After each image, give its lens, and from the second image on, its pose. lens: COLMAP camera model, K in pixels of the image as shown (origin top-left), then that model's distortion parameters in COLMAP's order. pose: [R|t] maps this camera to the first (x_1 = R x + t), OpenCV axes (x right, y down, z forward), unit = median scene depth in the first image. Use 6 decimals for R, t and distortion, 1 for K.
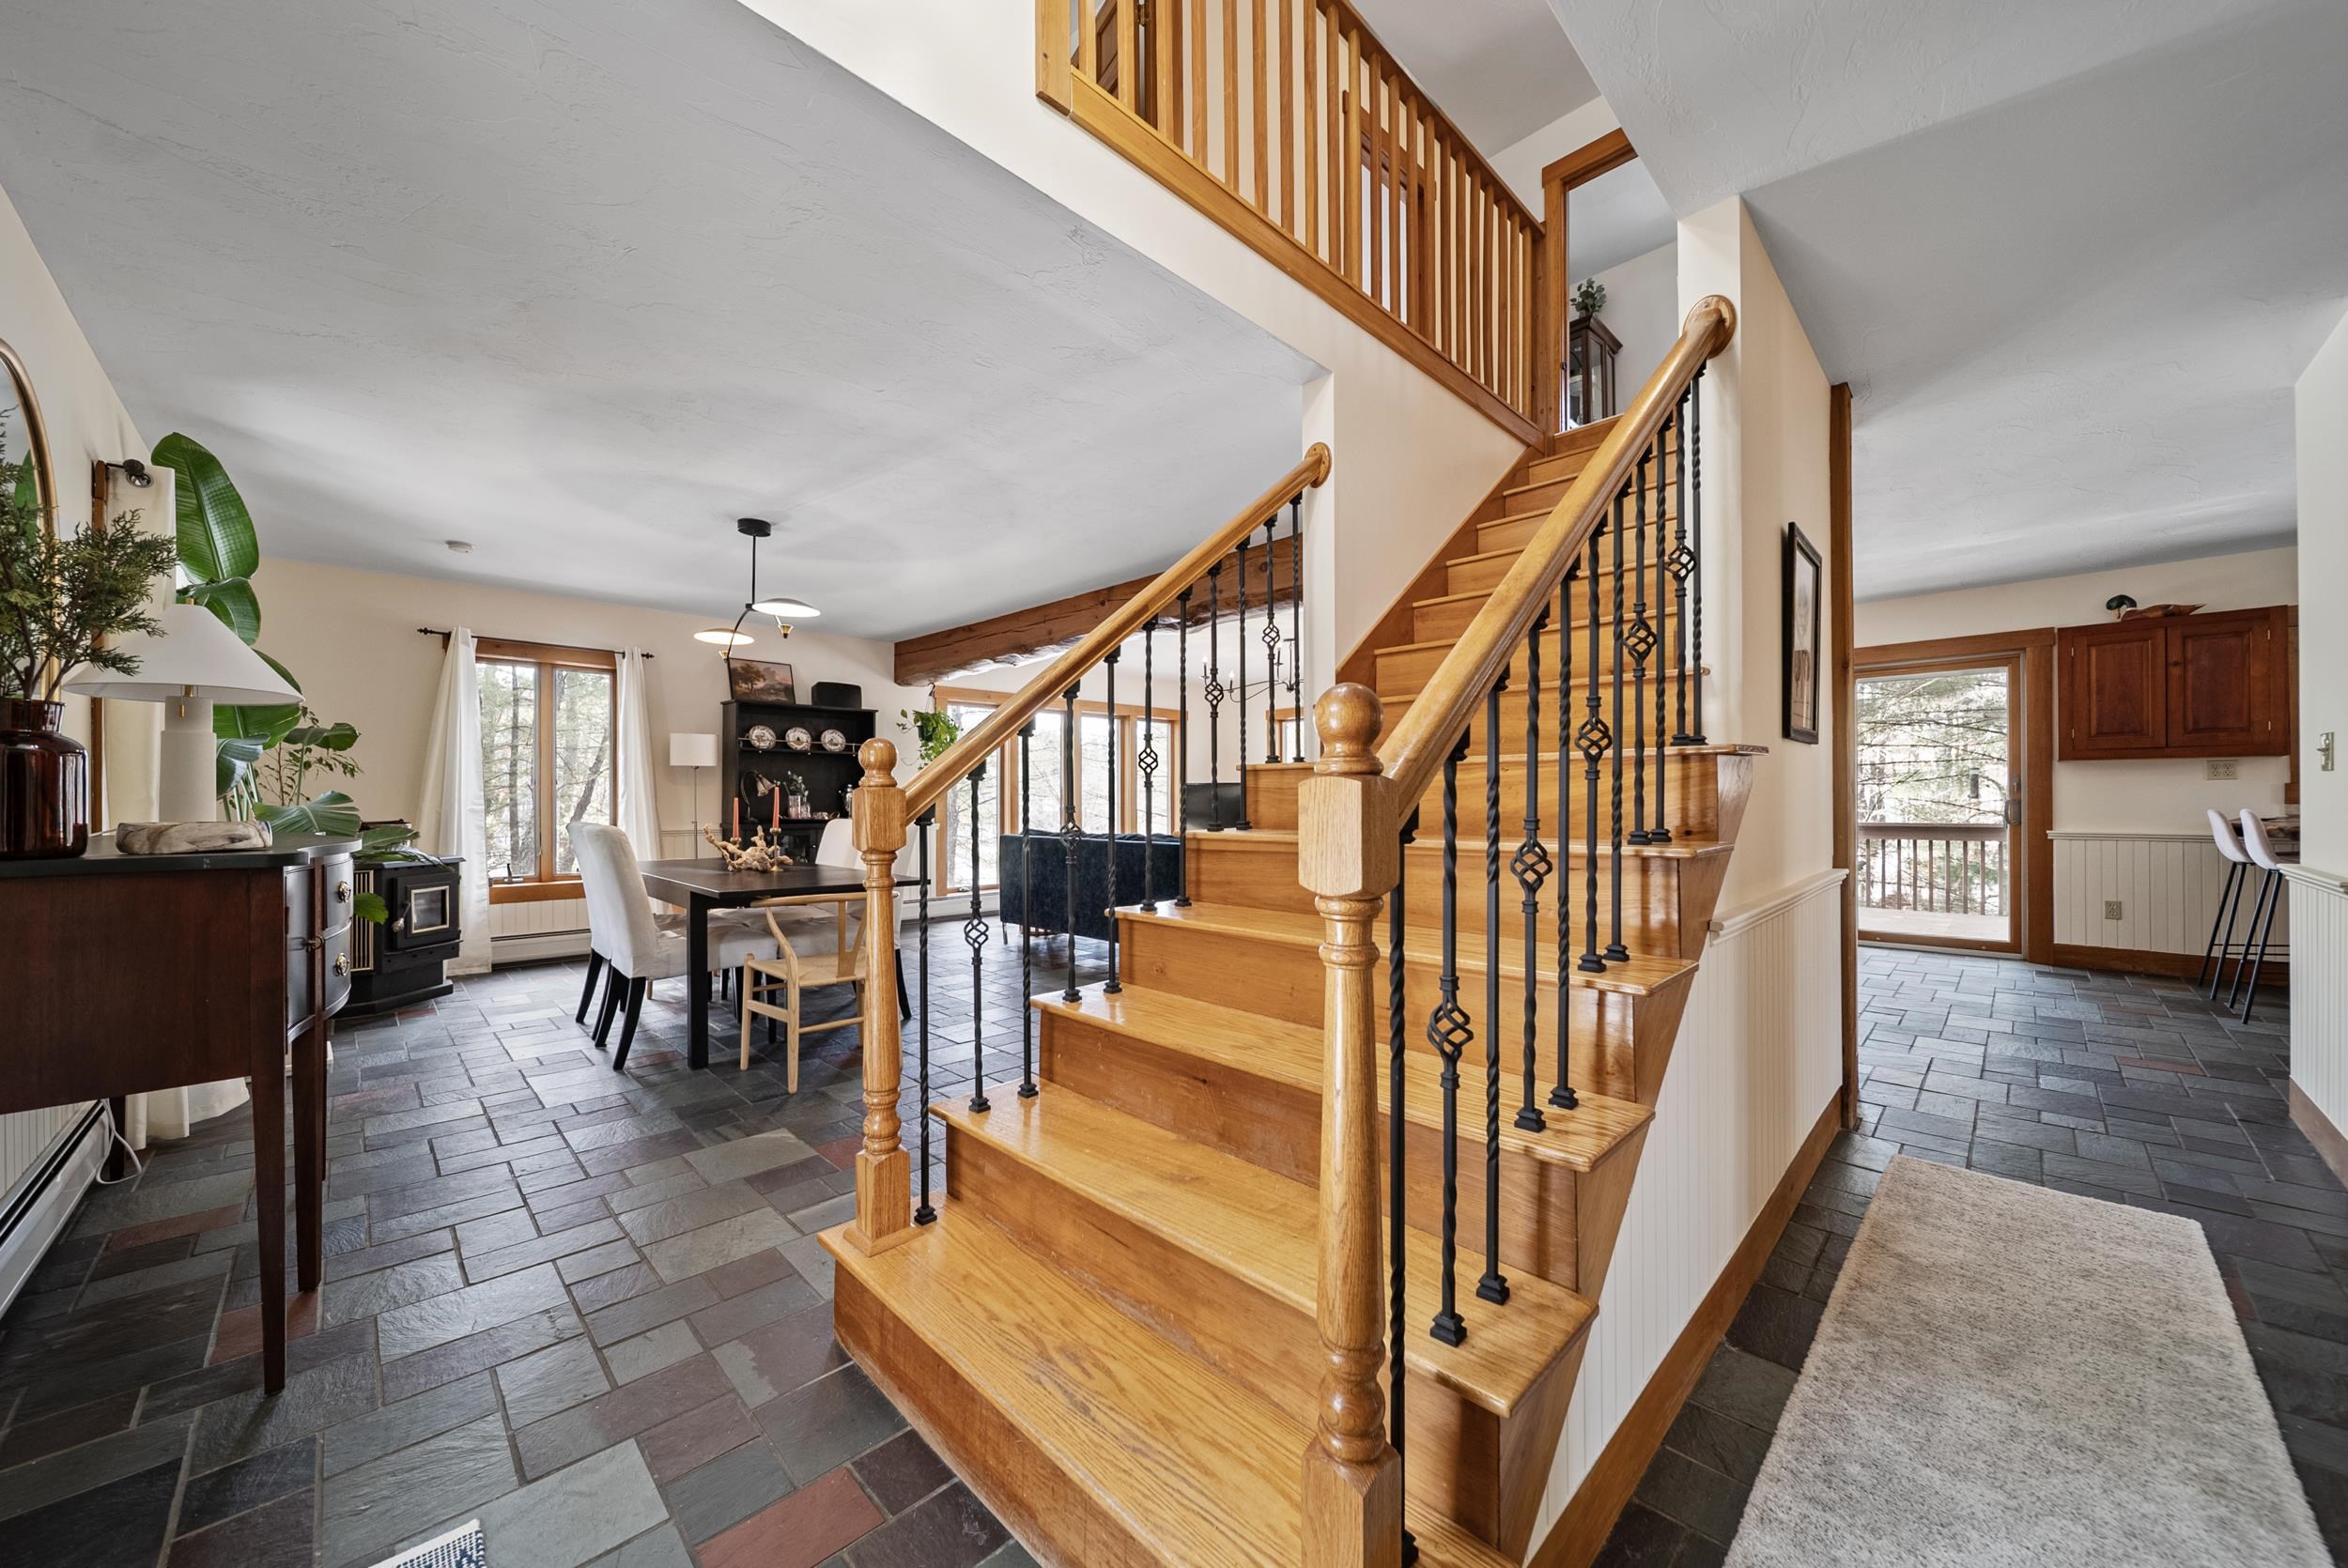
lens RADIAL K [[829.1, 0, 1172.6], [0, 829.1, 796.3], [0, 0, 1]] dist [-0.000348, -0.001367]
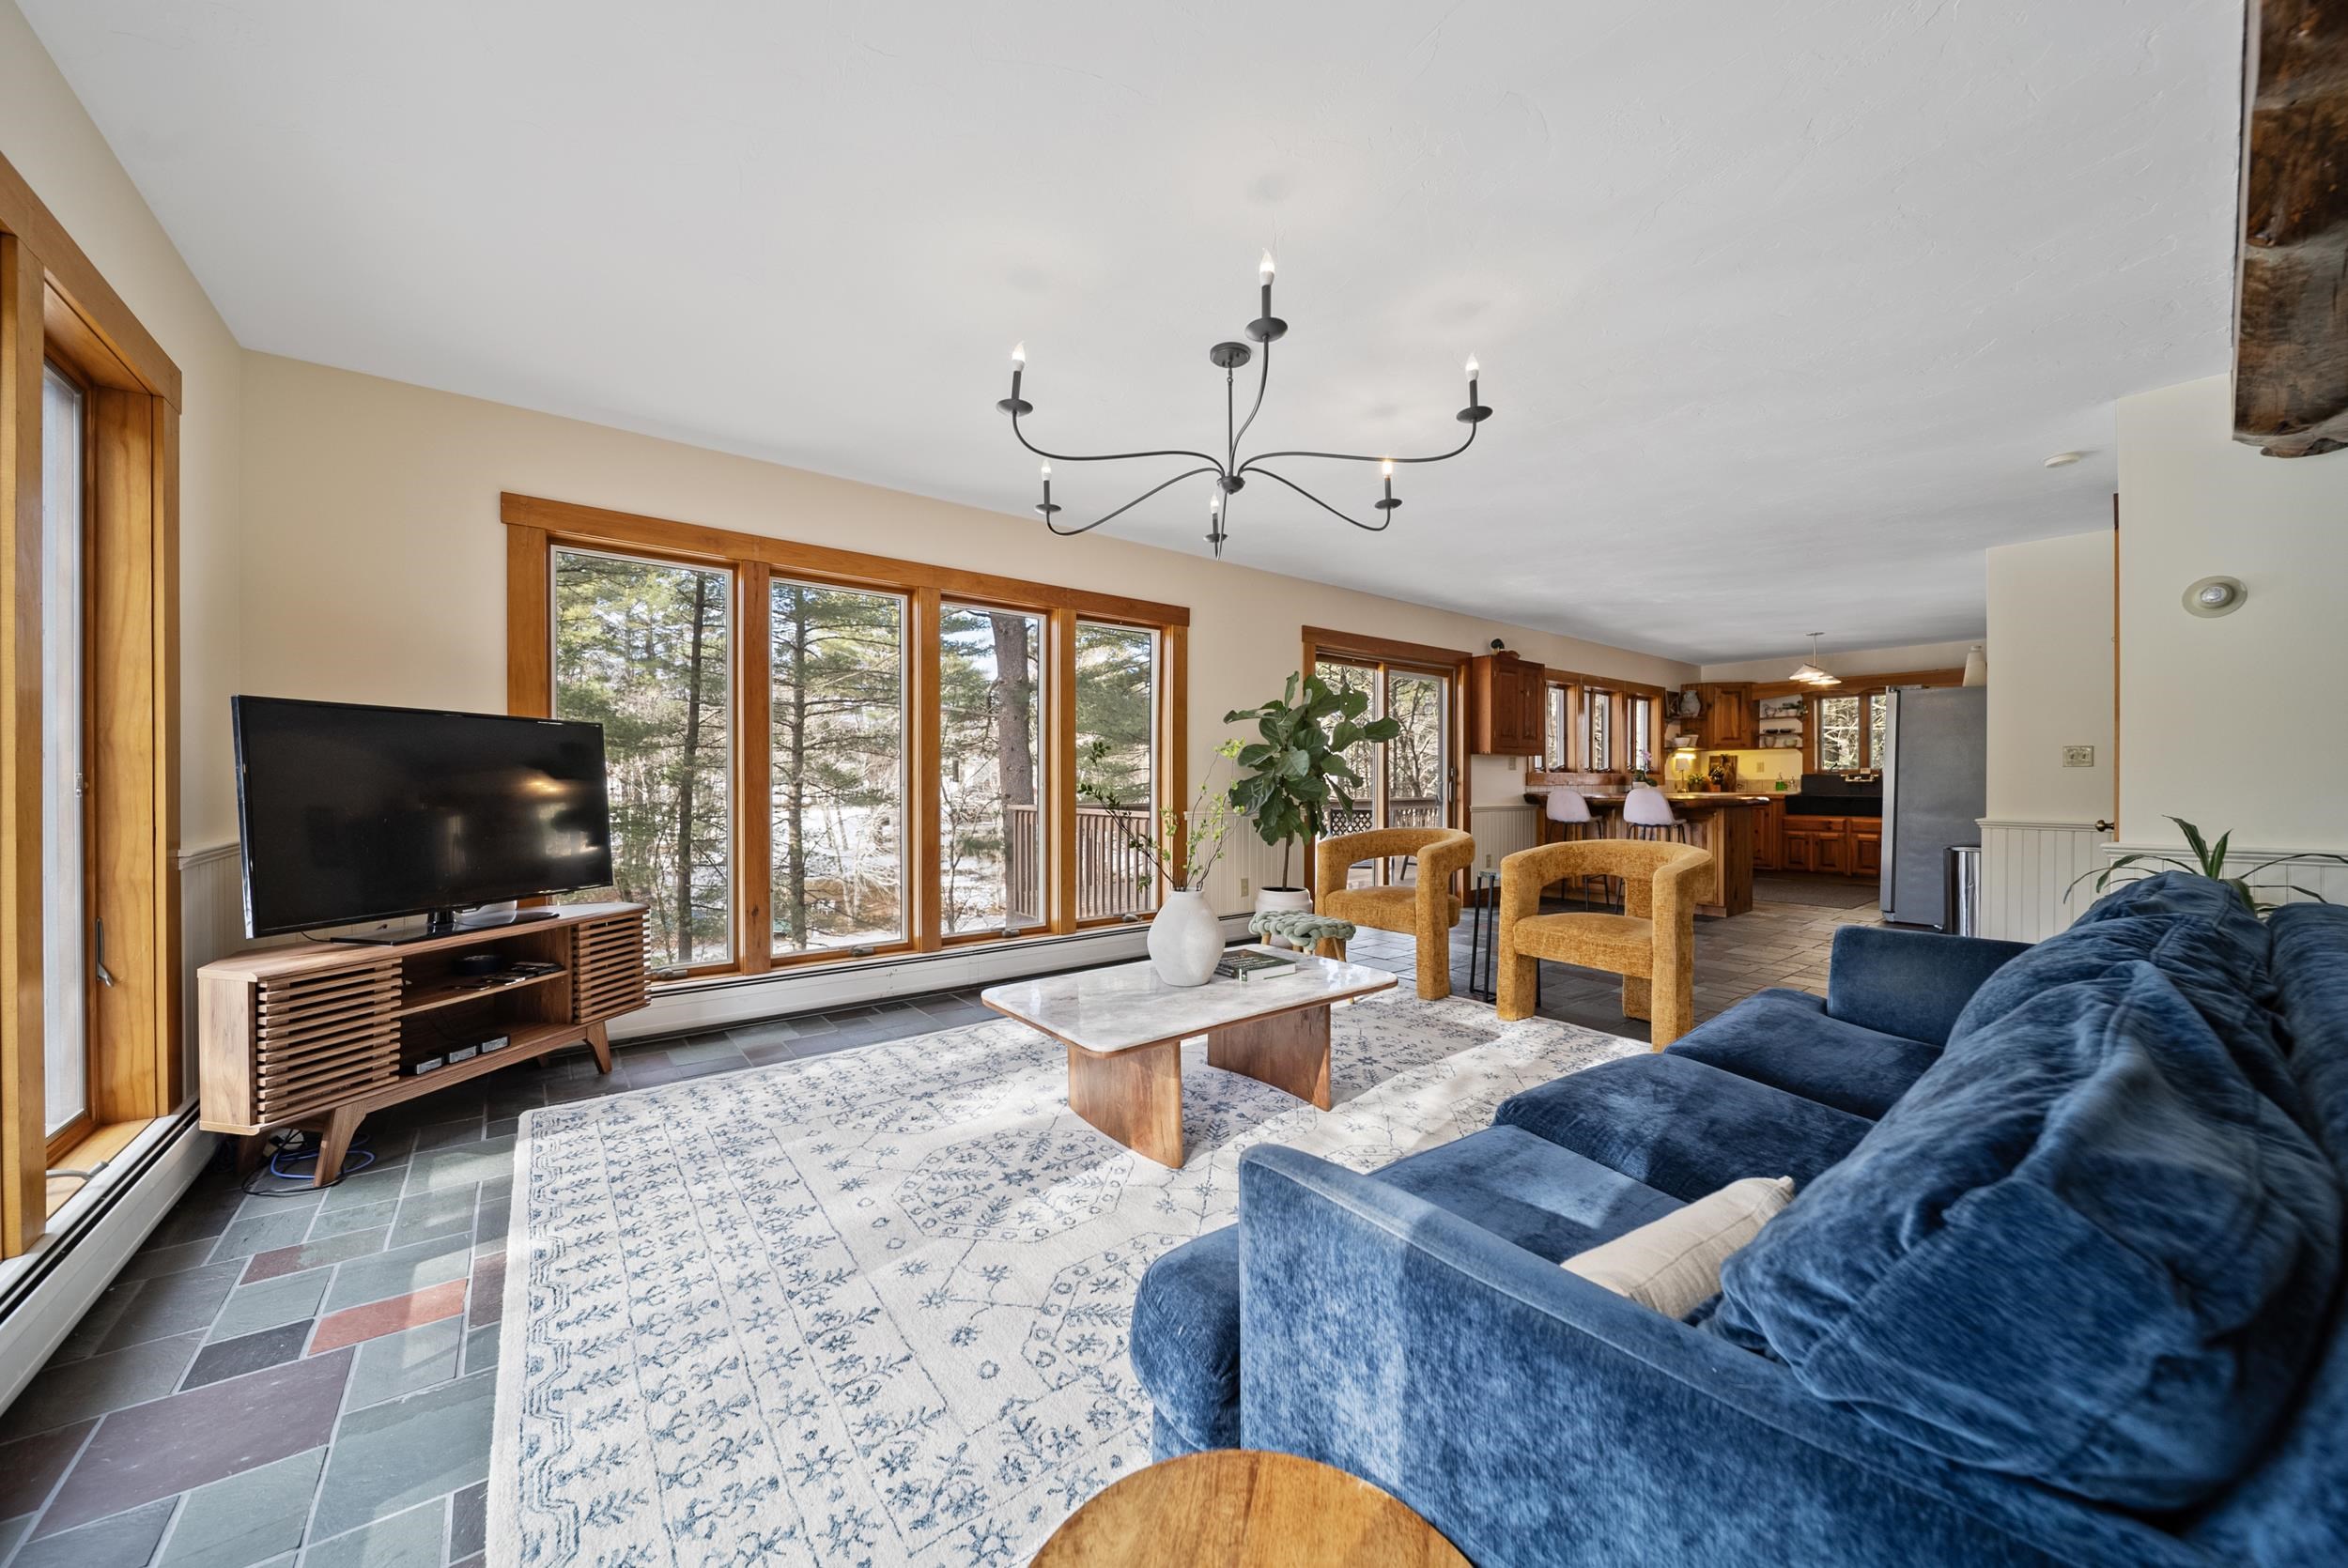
lens RADIAL K [[829.1, 0, 1174.8], [0, 829.1, 781.7], [0, 0, 1]] dist [-0.000348, -0.001367]
pose [[0.102309, 0.005271, 0.994739, -0.296433], [-0.007258, 0.999963, -0.004552, 0.011141], [-0.994726, -0.006754, 0.102344, 1.233313]]
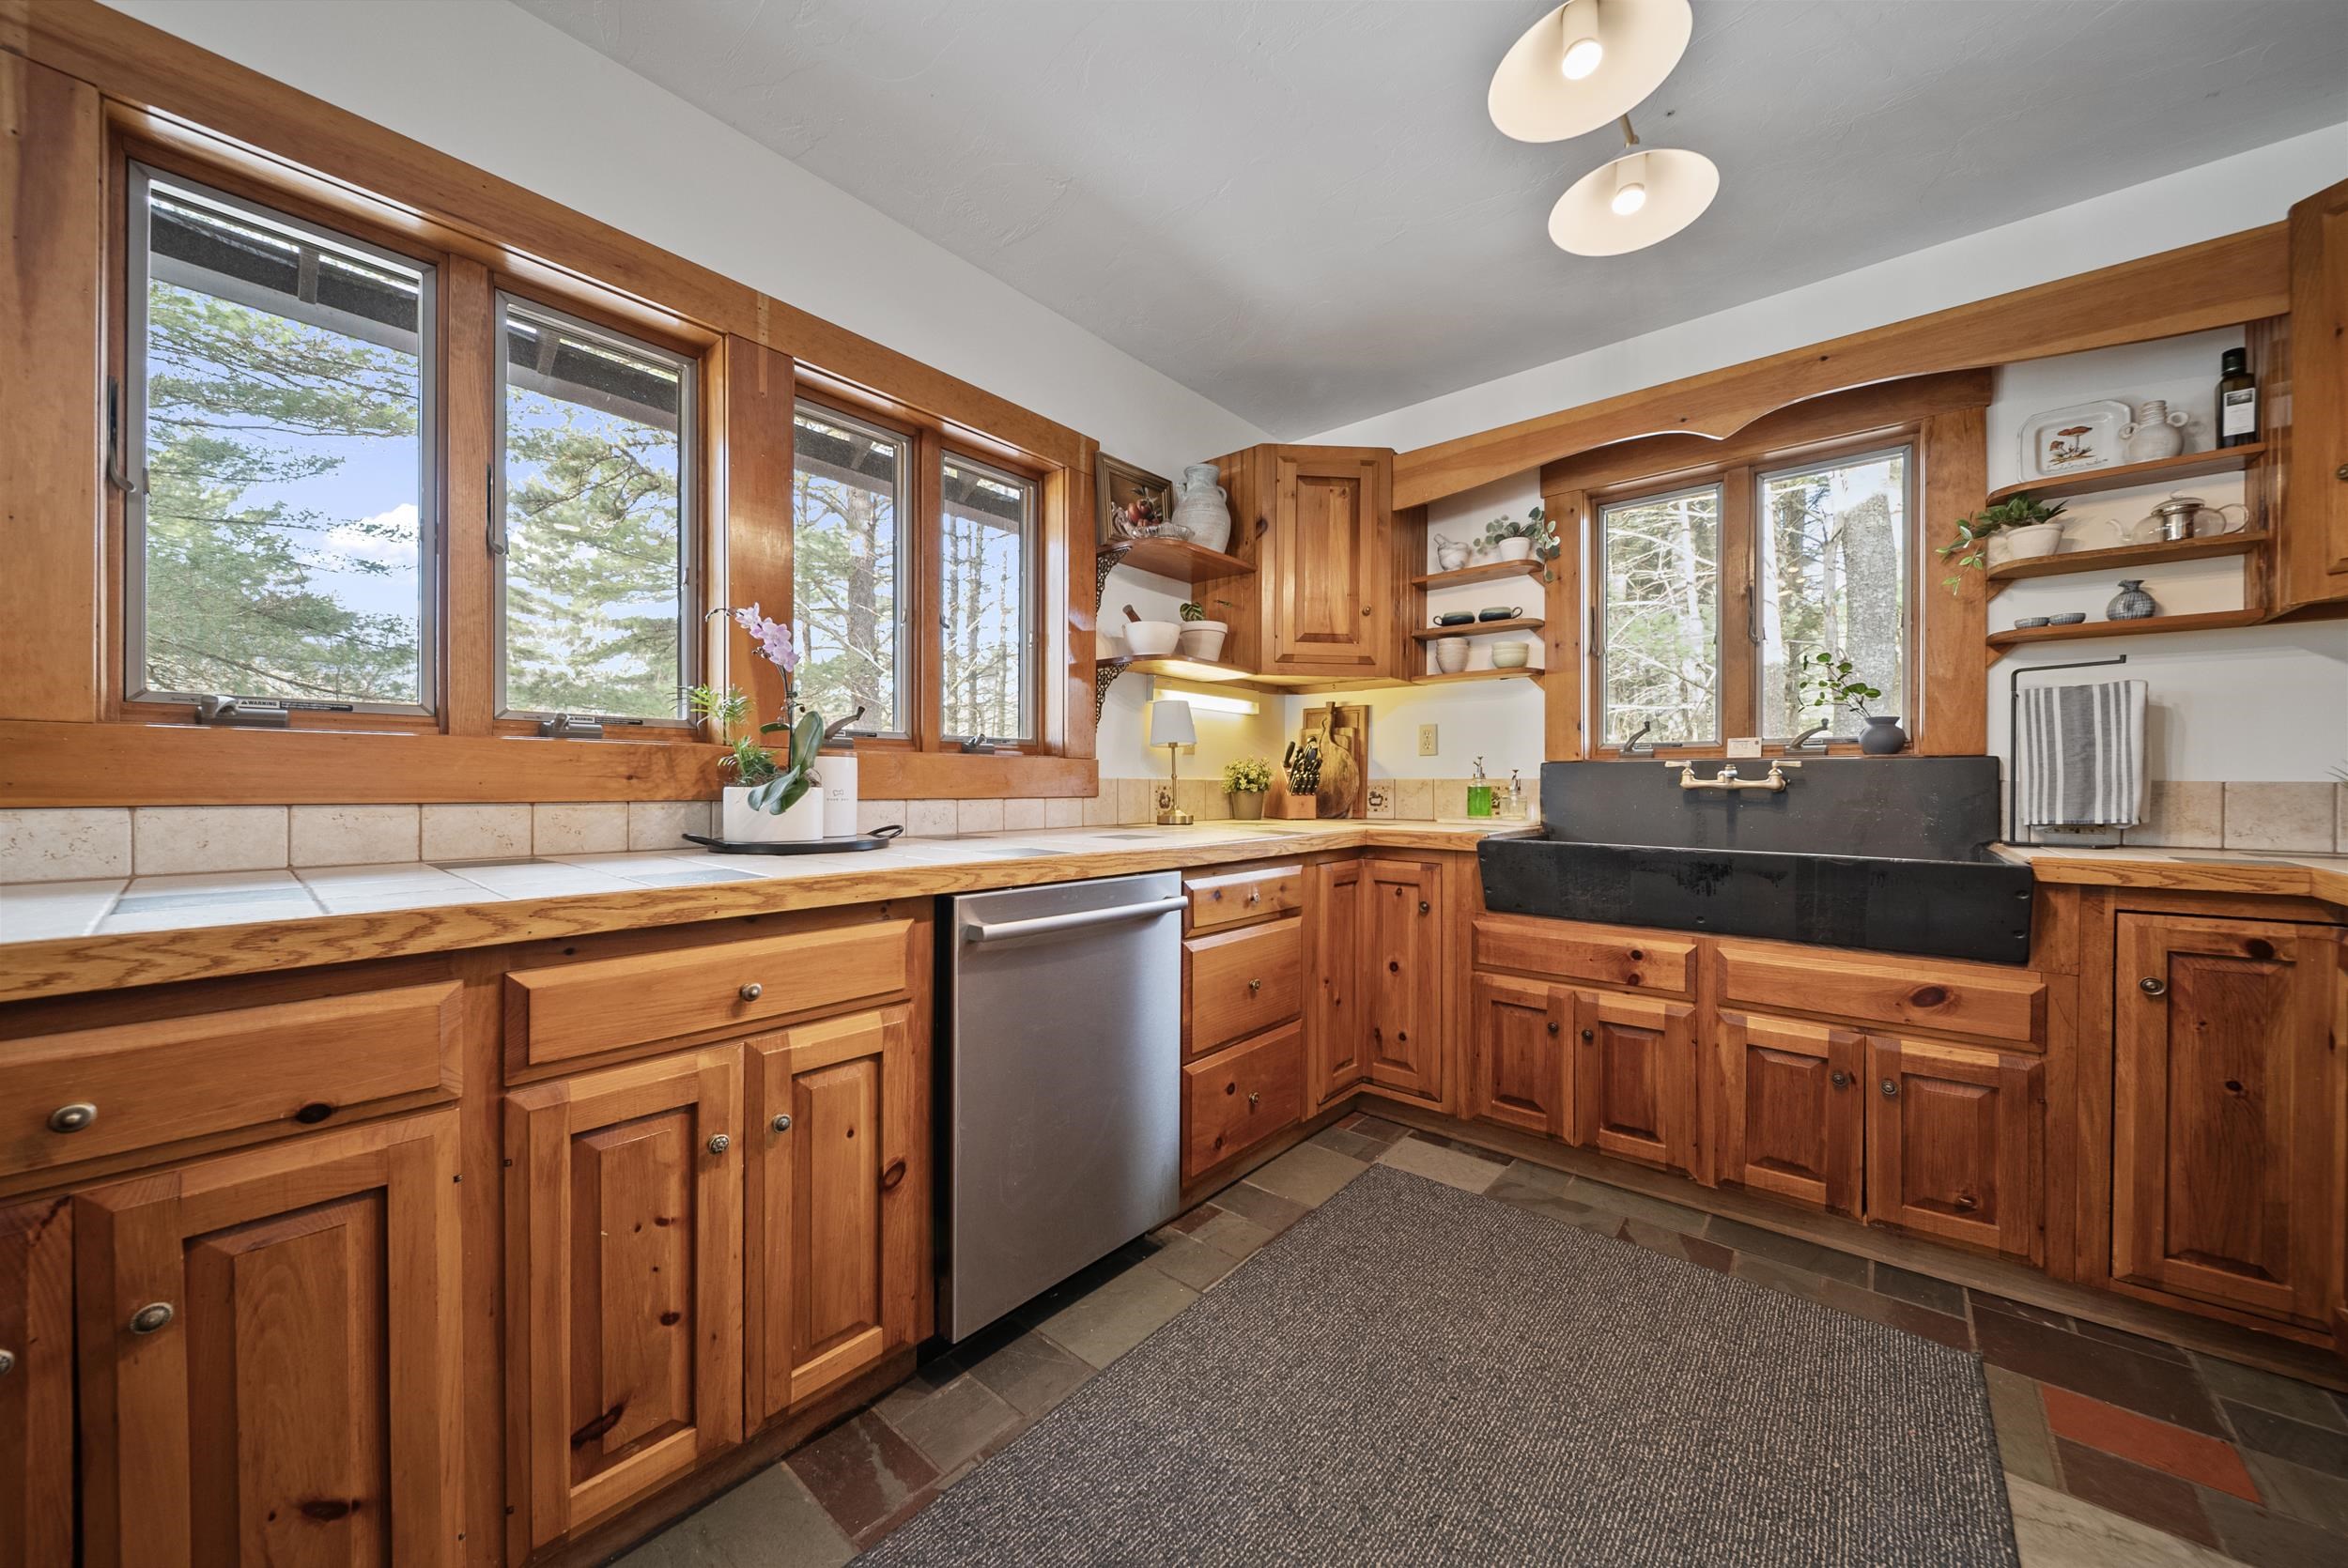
lens RADIAL K [[829.1, 0, 1171.6], [0, 829.1, 787.8], [0, 0, 1]] dist [-0.000348, -0.001367]
pose [[-0.096250, 0.002177, 0.995355, 0.995270], [-0.009709, 0.999948, -0.003126, -0.001155], [-0.995310, -0.009964, -0.096224, 0.432326]]
